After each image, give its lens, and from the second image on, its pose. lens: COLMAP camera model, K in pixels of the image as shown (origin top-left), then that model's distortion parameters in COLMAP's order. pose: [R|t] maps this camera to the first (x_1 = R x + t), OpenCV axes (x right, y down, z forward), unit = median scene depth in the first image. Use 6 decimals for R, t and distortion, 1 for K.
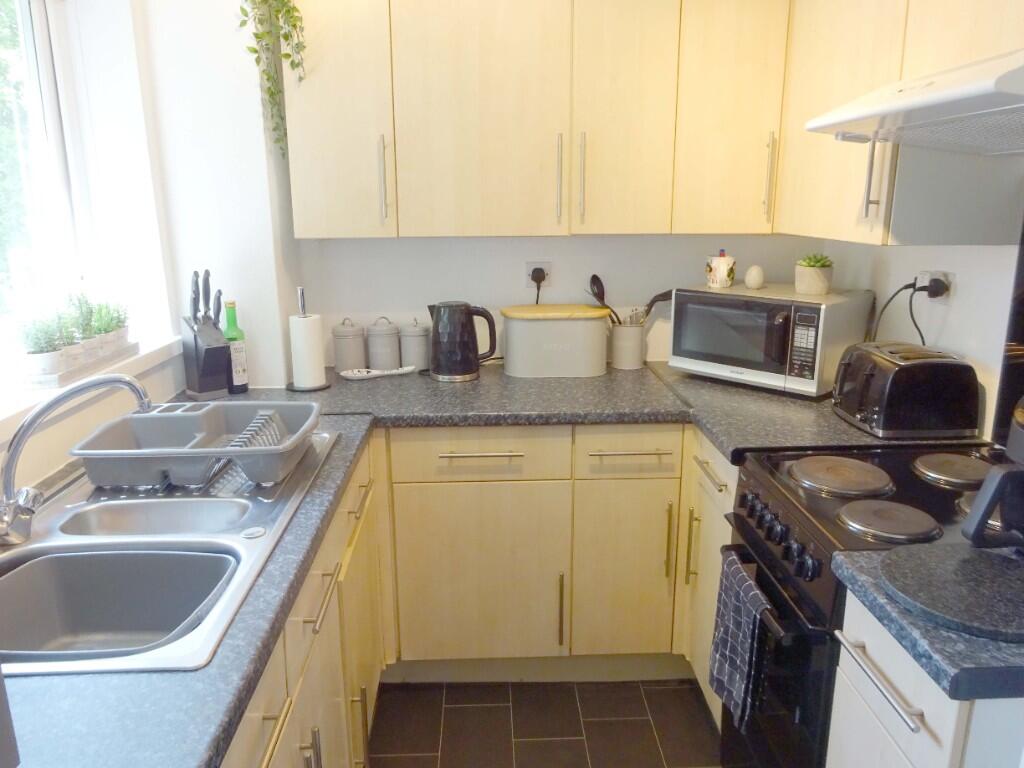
lens RADIAL K [[762.3, 0, 511.2], [0, 762.3, 385.6], [0, 0, 1]] dist [0.007610, -0.005101]
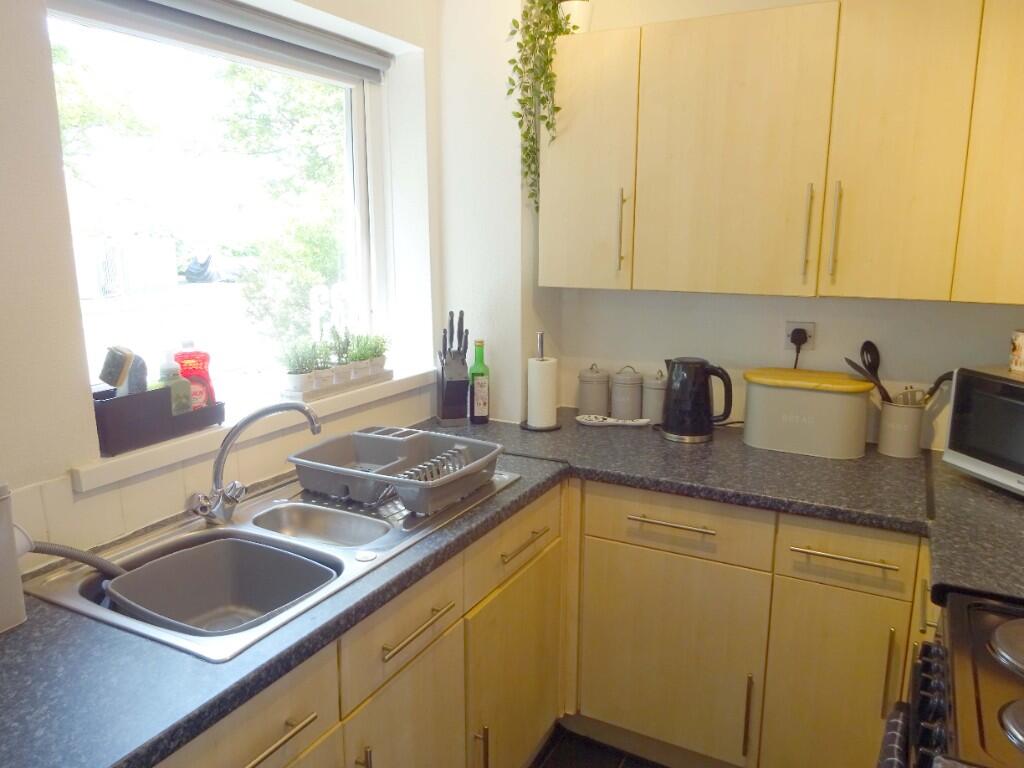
lens RADIAL K [[762.3, 0, 511.2], [0, 762.3, 385.6], [0, 0, 1]] dist [0.007610, -0.005101]
pose [[0.863018, 0.109822, -0.493092, 0.230950], [-0.128600, 0.991688, -0.004209, -0.048766], [0.488531, 0.067044, 0.869967, 0.071656]]
